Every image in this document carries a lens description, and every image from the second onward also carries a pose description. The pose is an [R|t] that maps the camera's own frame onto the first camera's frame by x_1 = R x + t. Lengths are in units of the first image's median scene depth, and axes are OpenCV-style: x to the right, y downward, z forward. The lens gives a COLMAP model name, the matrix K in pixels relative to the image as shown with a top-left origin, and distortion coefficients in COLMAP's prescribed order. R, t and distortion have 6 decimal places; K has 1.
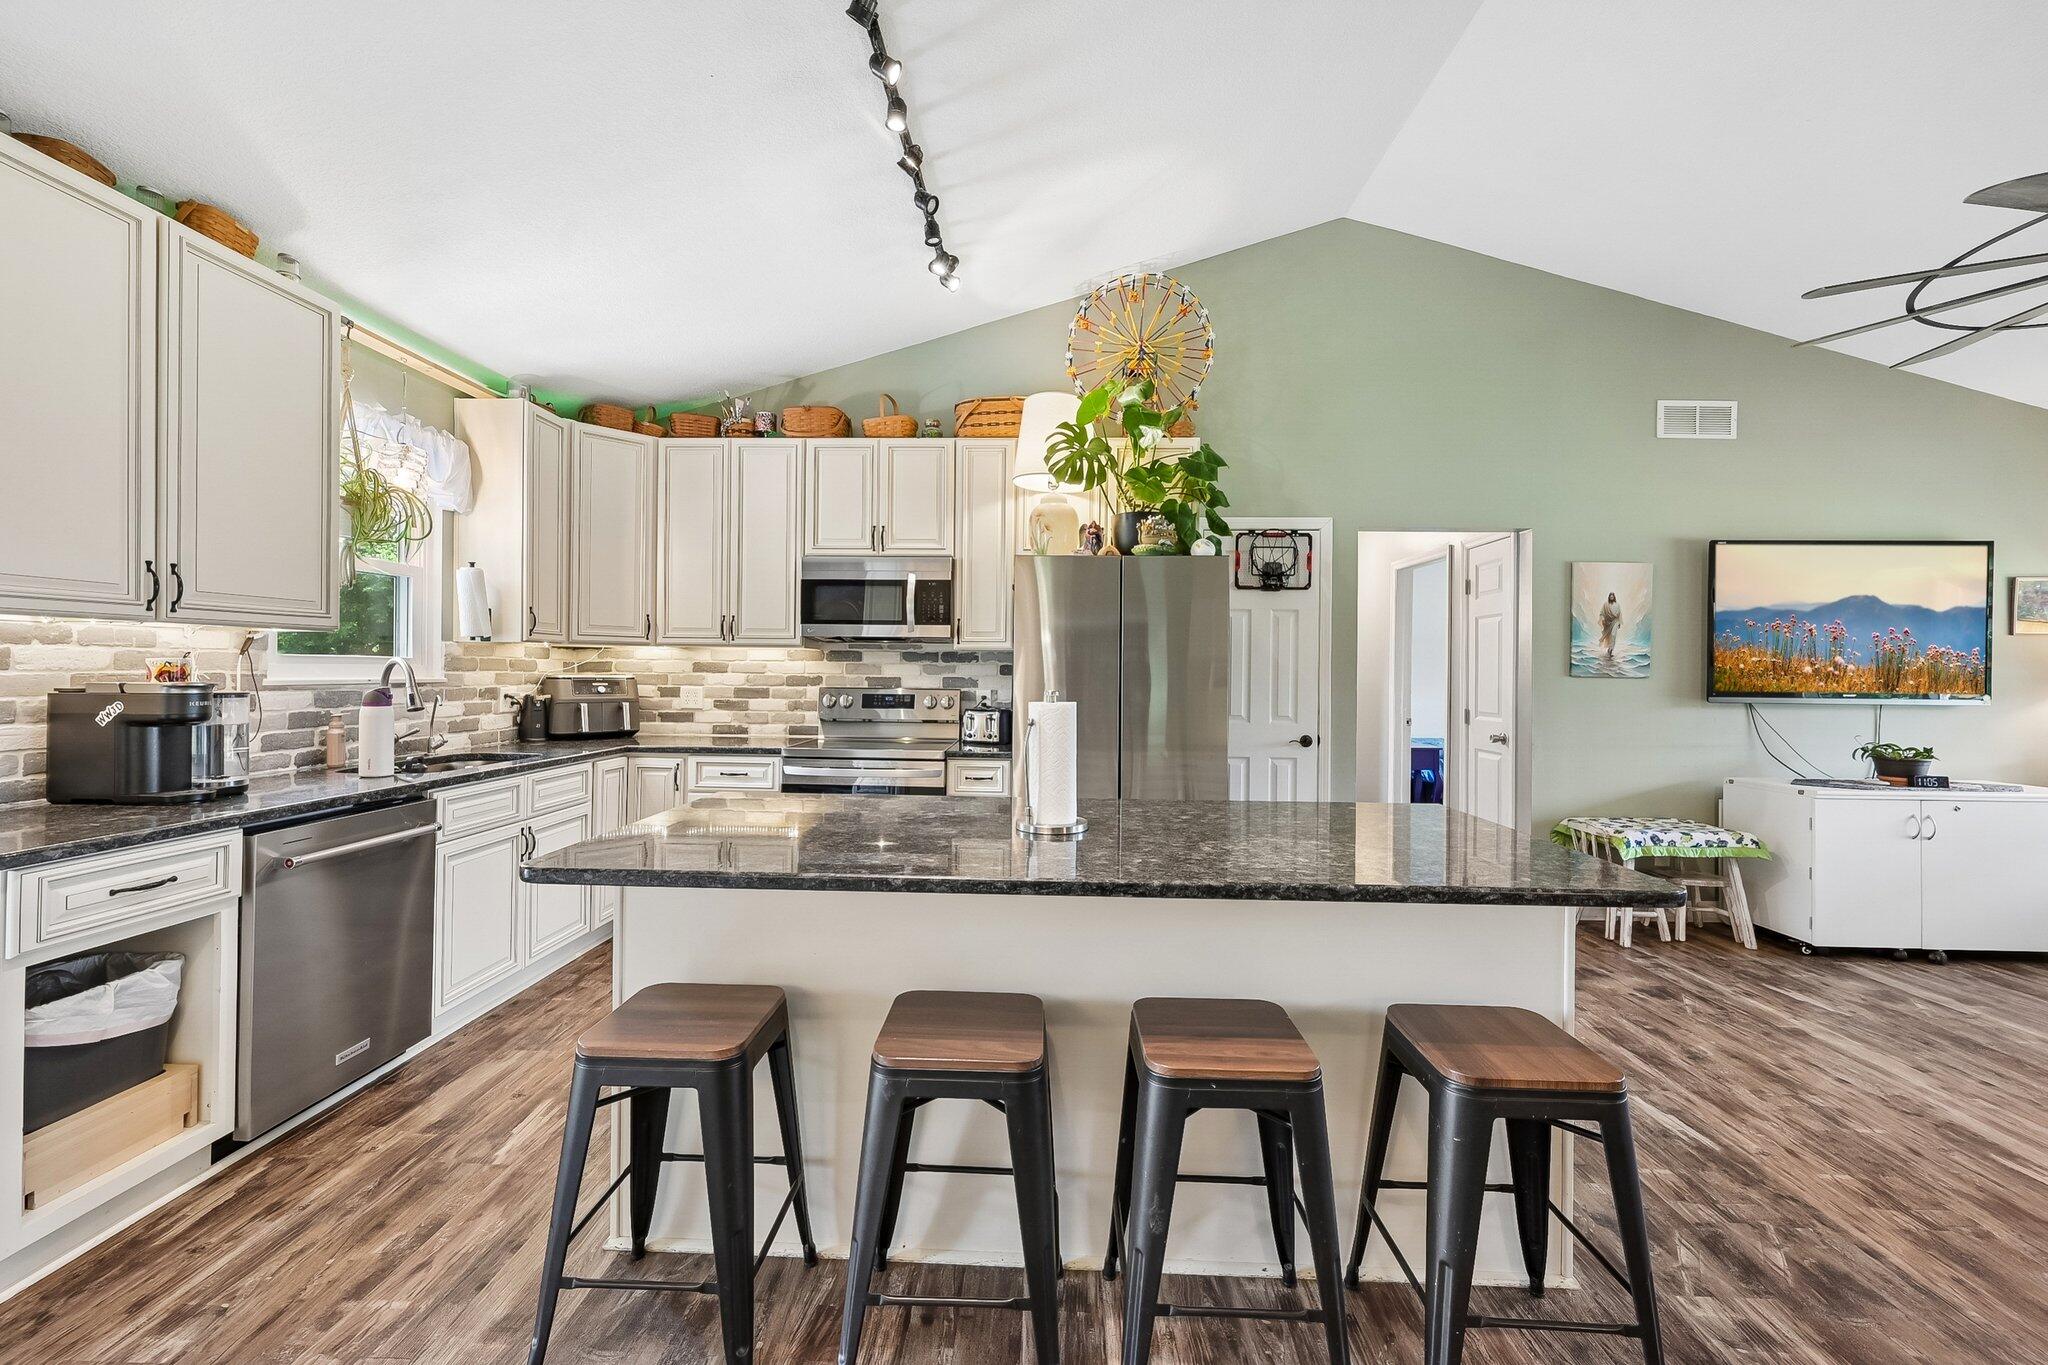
lens RADIAL K [[830.8, 0, 1018.5], [0, 830.8, 682.3], [0, 0, 1]] dist [-0.000749, 0.000205]
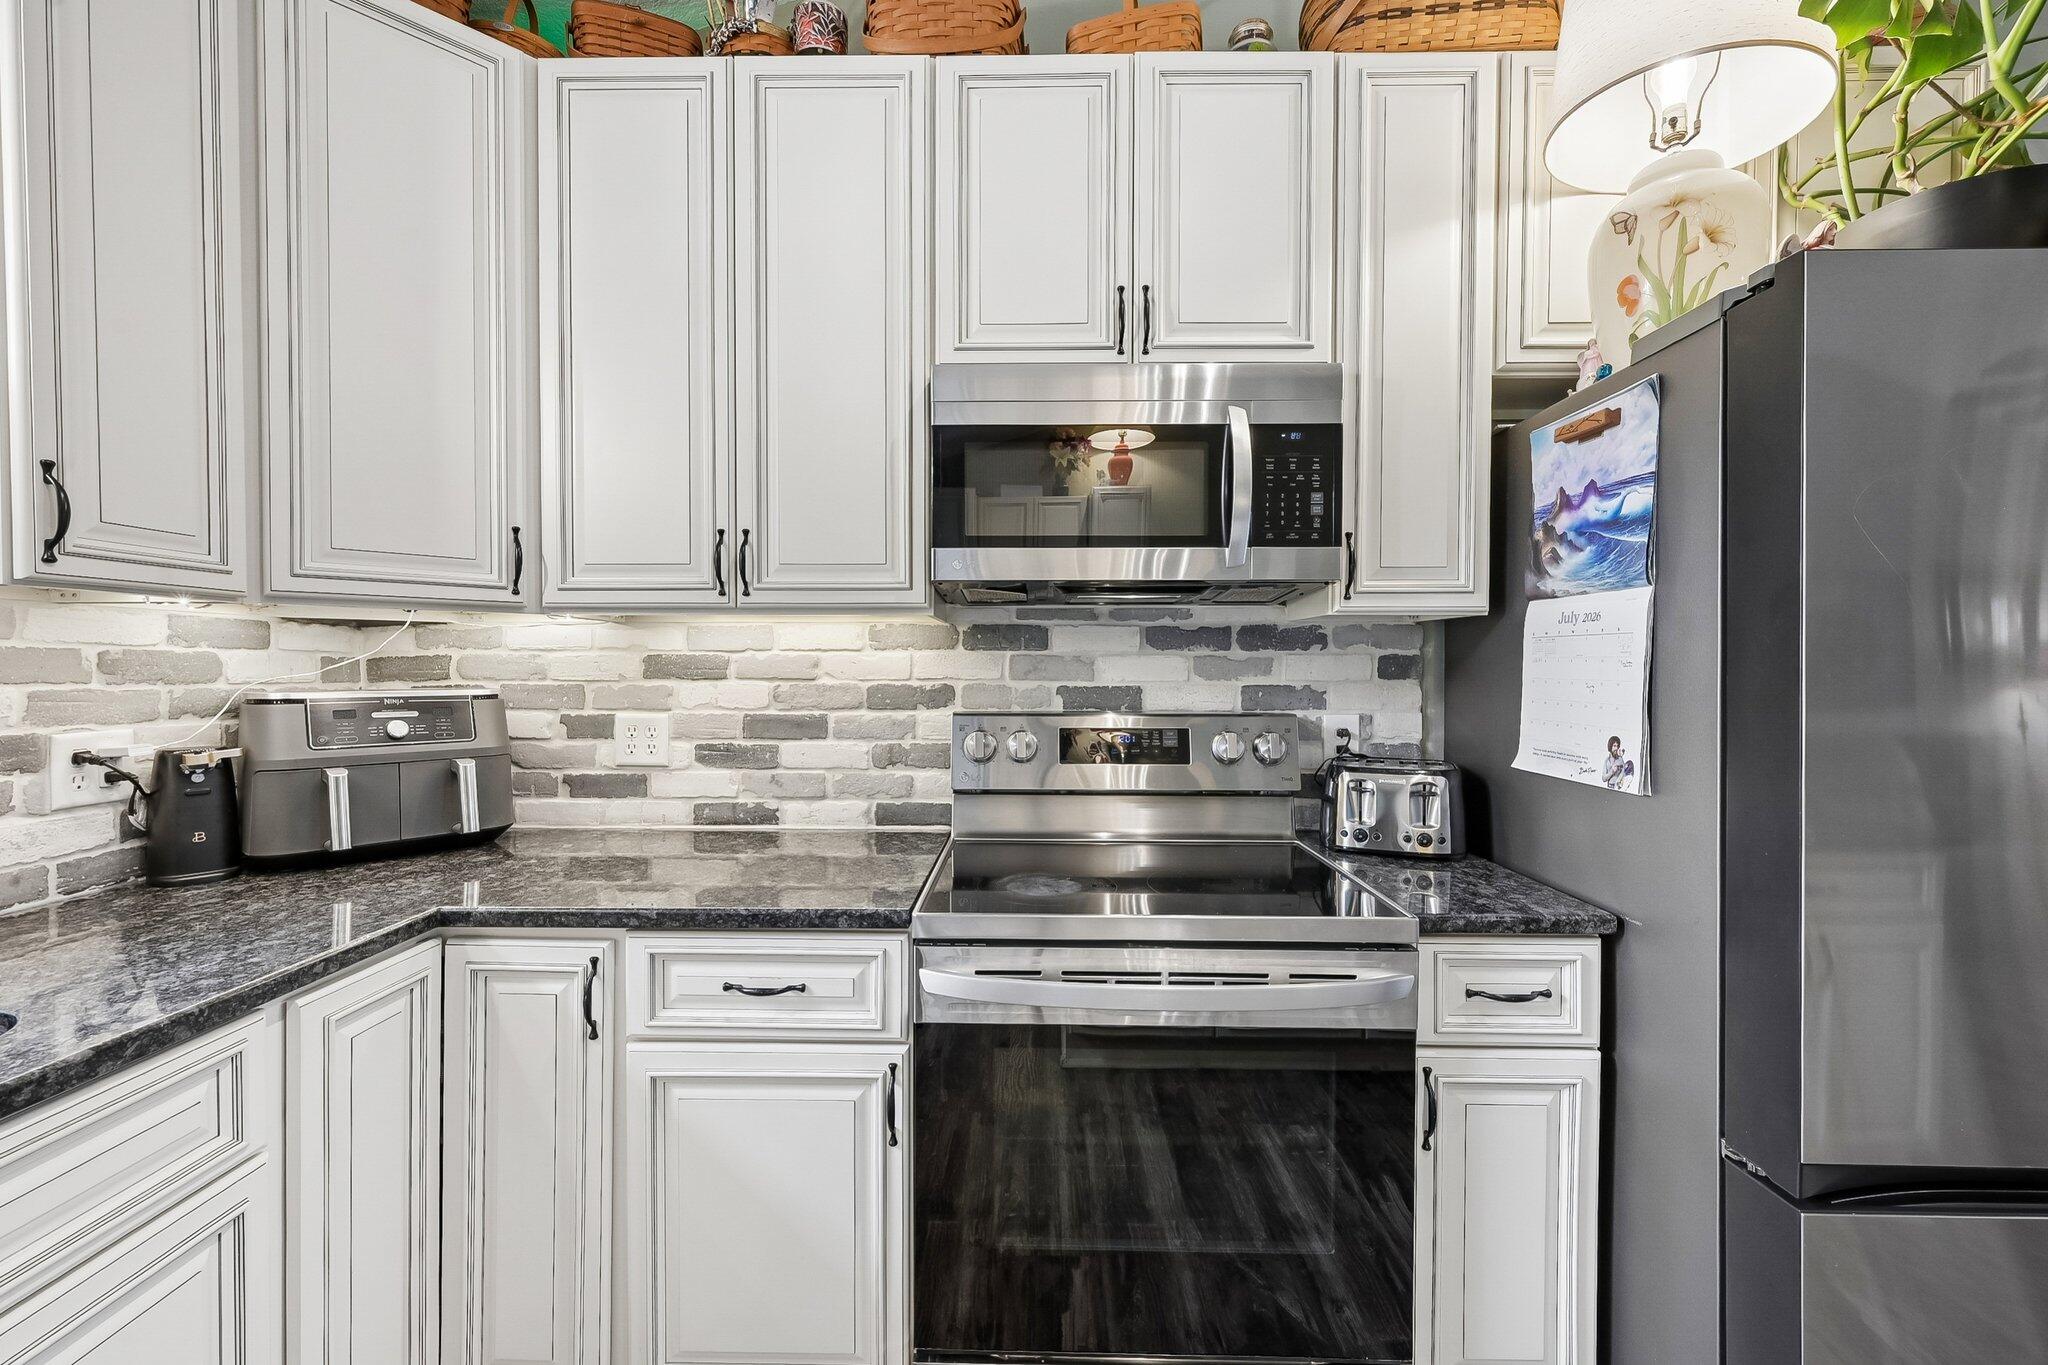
lens RADIAL K [[834.9, 0, 1013.6], [0, 834.9, 687.5], [0, 0, 1]] dist [-0.003569, -0.000181]
pose [[0.999722, -0.009254, 0.021676, -0.229747], [0.008958, 0.999866, 0.013716, -0.012683], [-0.021800, -0.013518, 0.999671, 0.615138]]
